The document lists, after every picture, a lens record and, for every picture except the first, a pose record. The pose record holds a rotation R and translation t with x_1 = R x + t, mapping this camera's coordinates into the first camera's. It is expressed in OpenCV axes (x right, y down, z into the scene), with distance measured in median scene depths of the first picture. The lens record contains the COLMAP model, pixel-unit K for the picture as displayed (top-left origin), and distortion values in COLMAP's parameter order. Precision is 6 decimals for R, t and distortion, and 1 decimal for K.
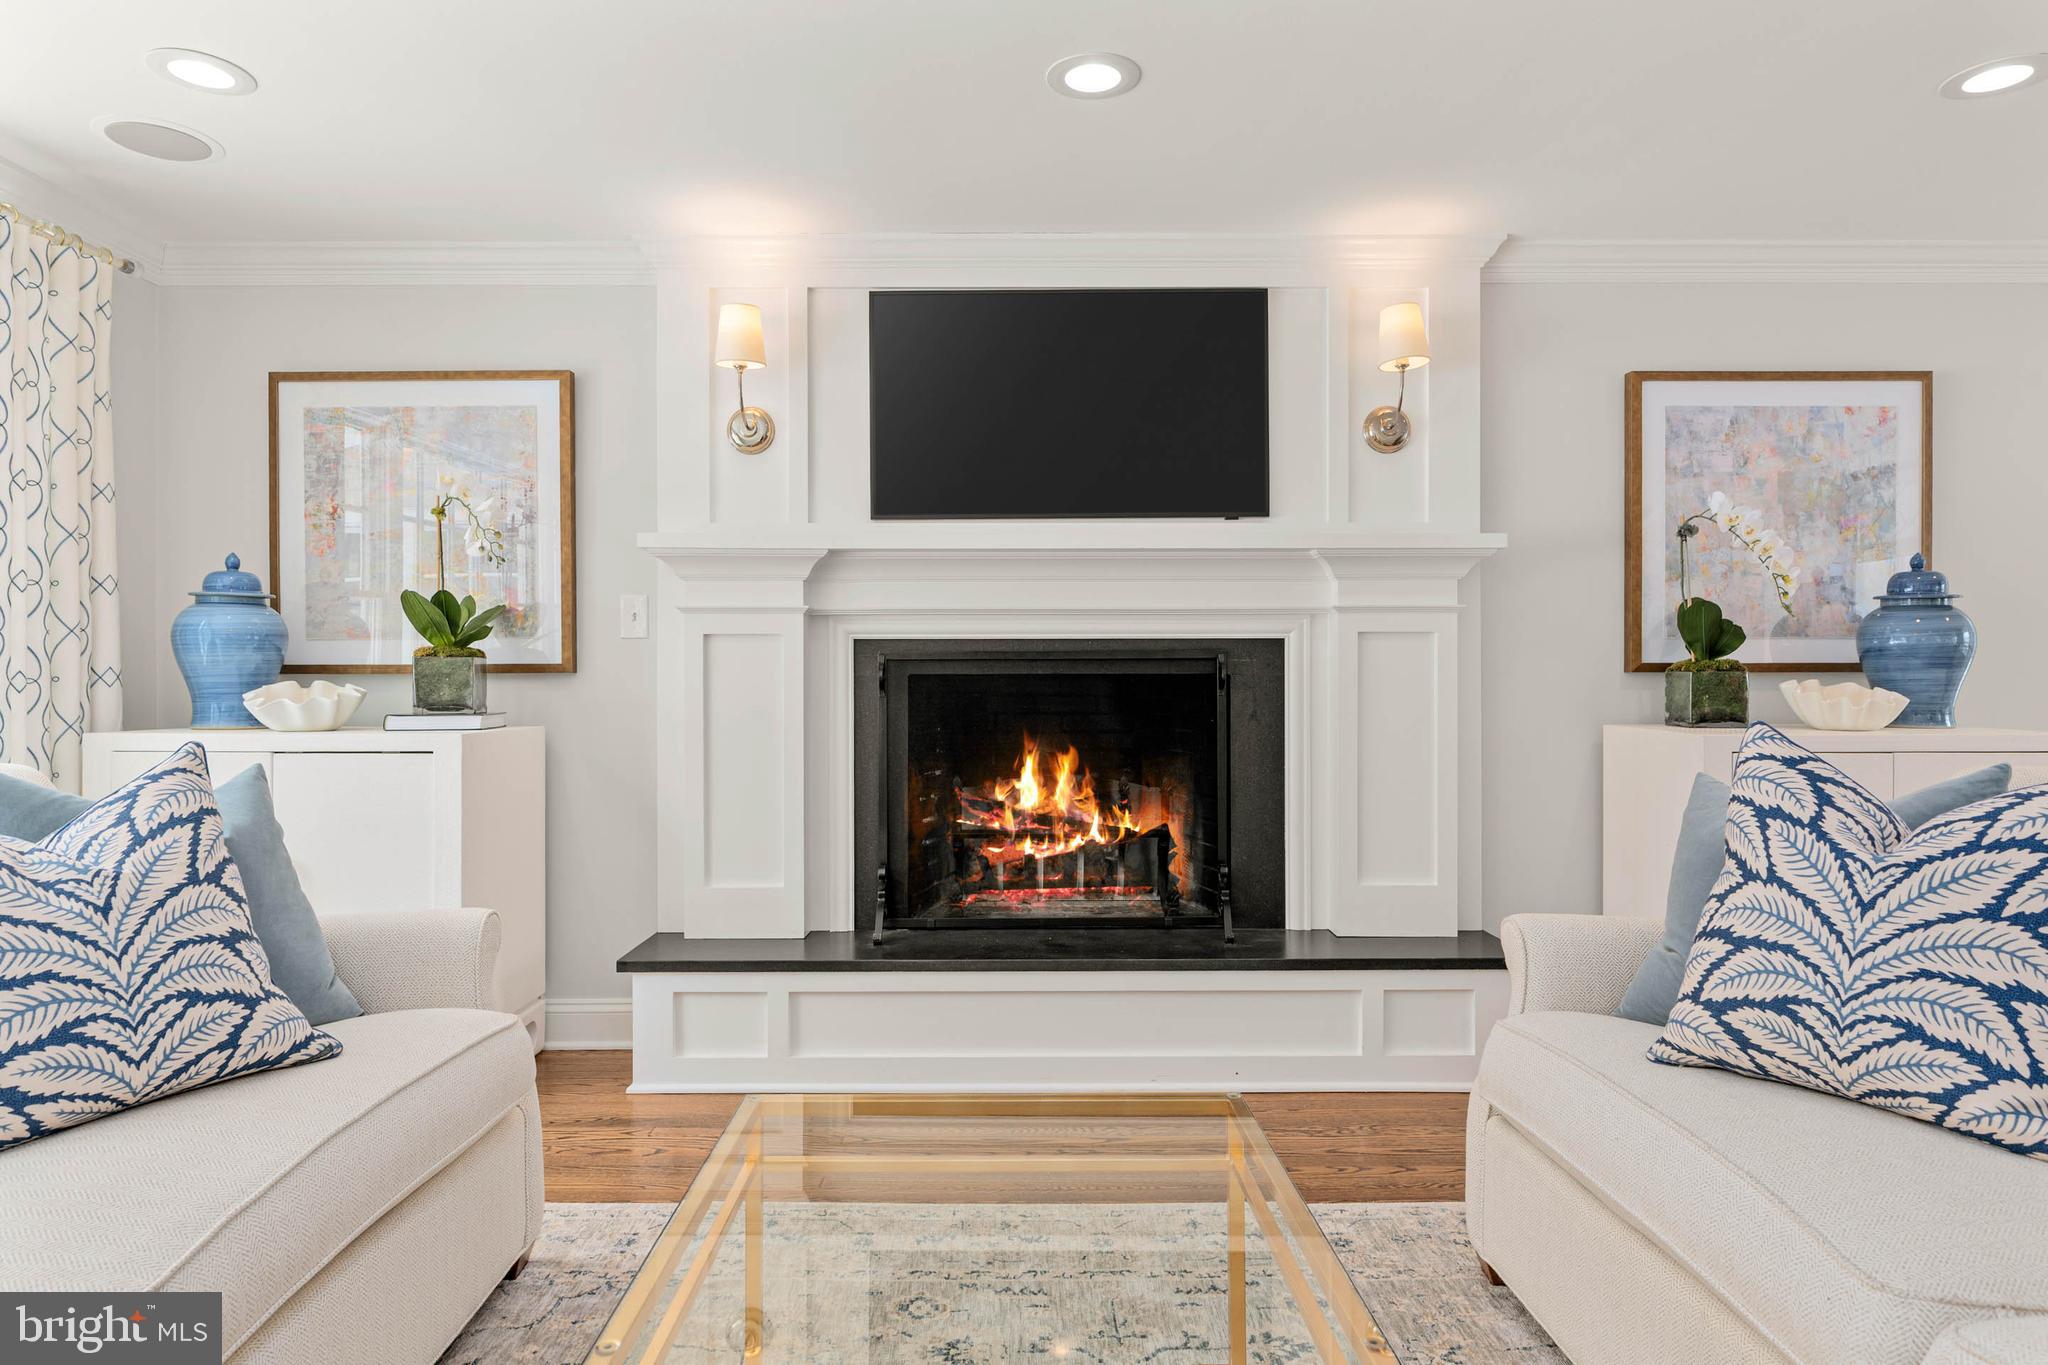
lens RADIAL K [[1218.7, 0, 1024.0], [0, 1218.7, 682.5], [0, 0, 1]] dist [-0.001262, -0.000820]
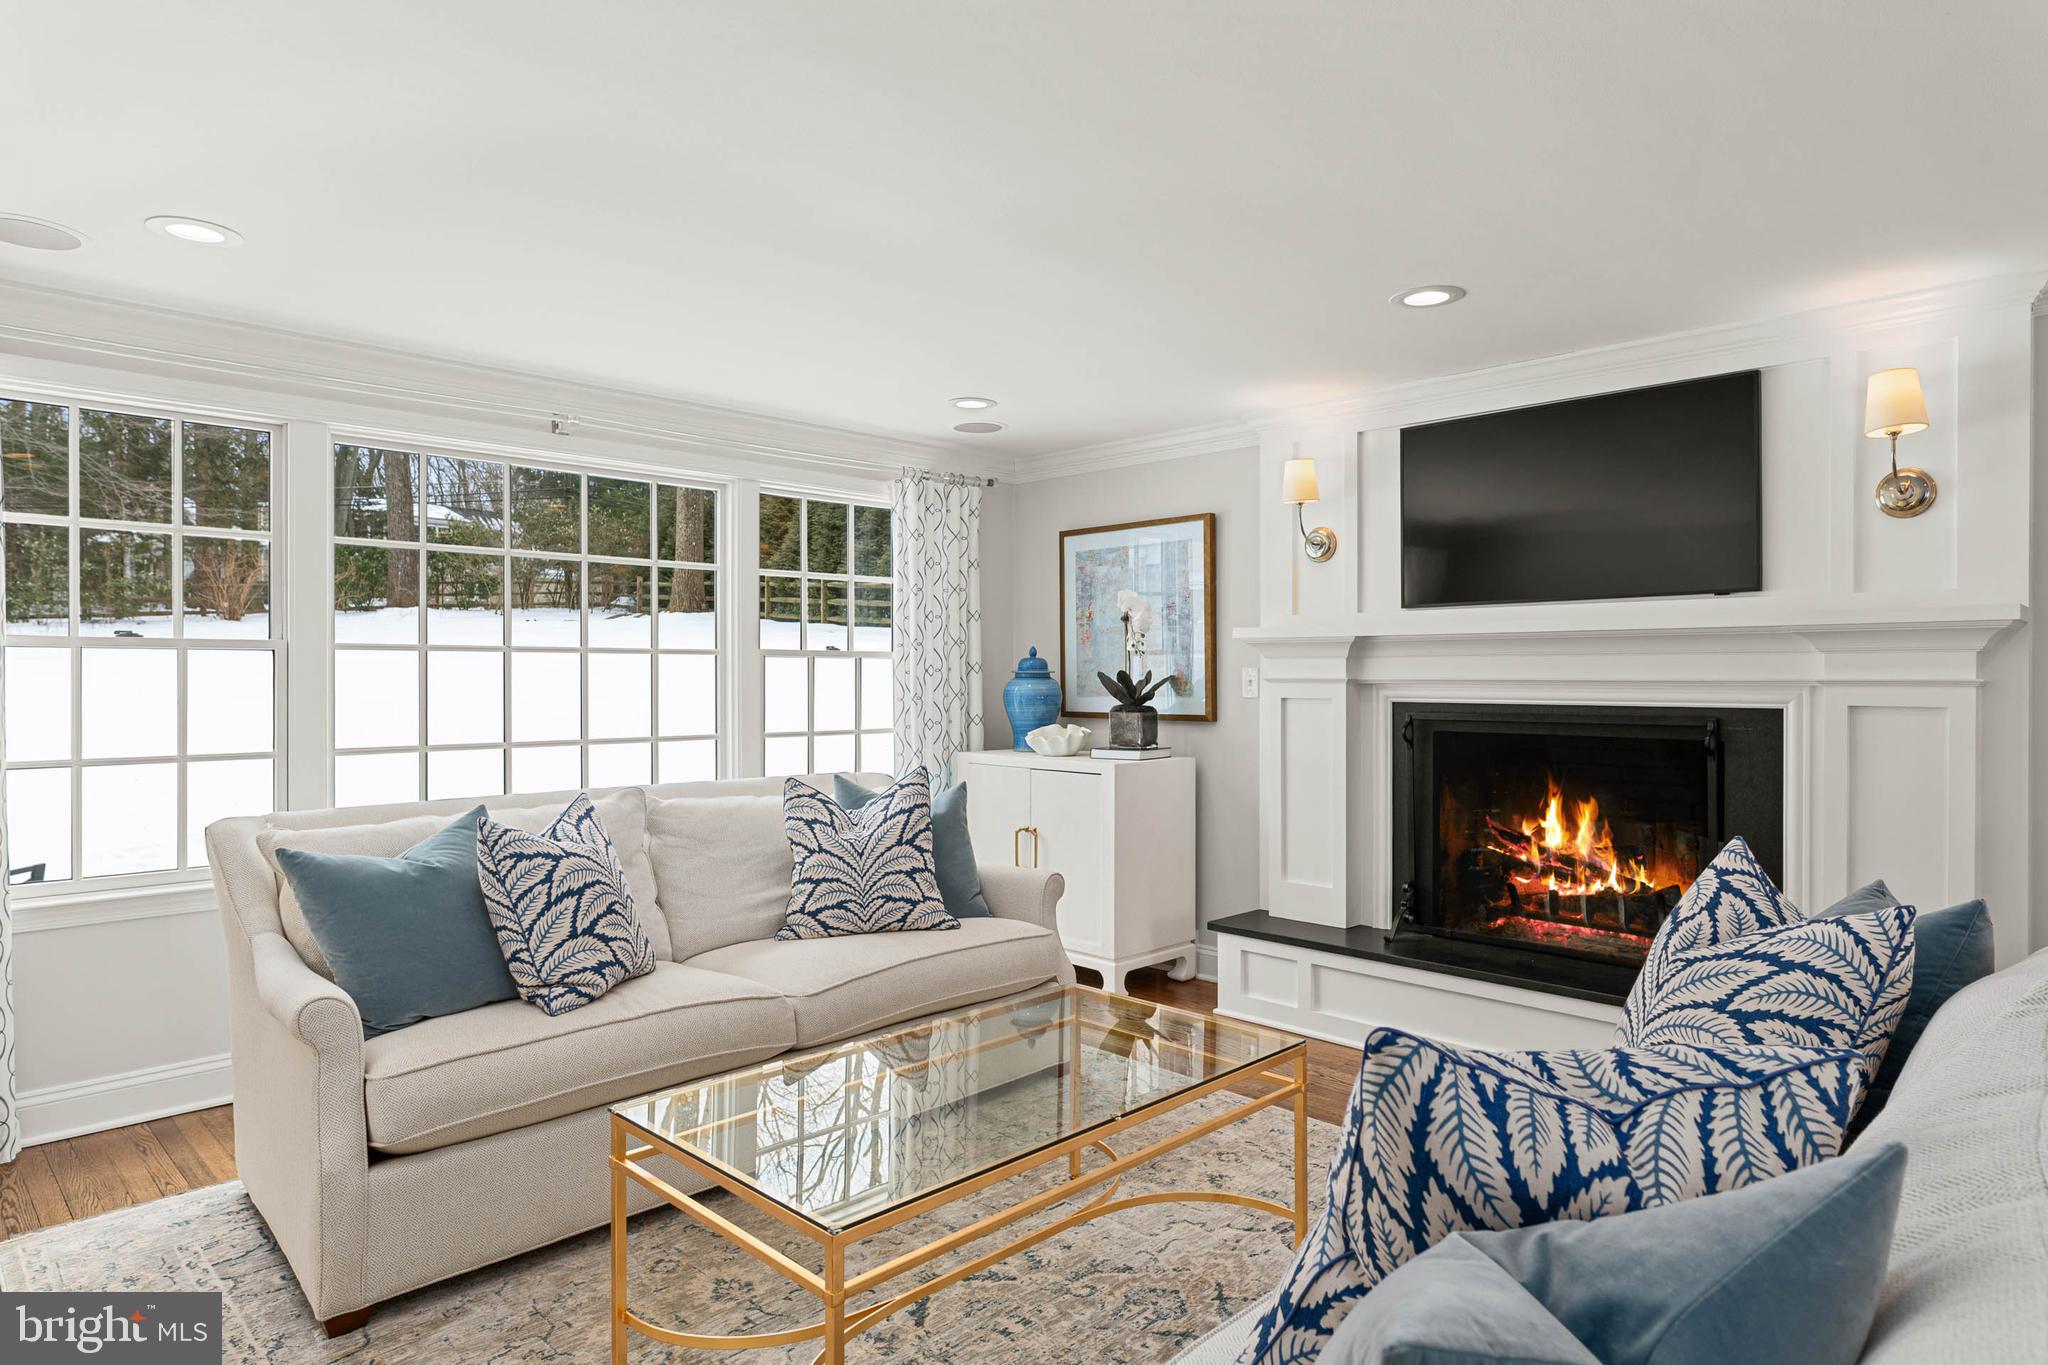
lens RADIAL K [[1176.5, 0, 1024.0], [0, 1176.5, 682.5], [0, 0, 1]] dist [-0.000164, 0.000210]
pose [[0.703561, 0.006675, -0.710604, 0.474765], [0.001874, 0.999935, 0.011248, -0.072001], [0.710633, -0.009245, 0.703503, -0.145482]]
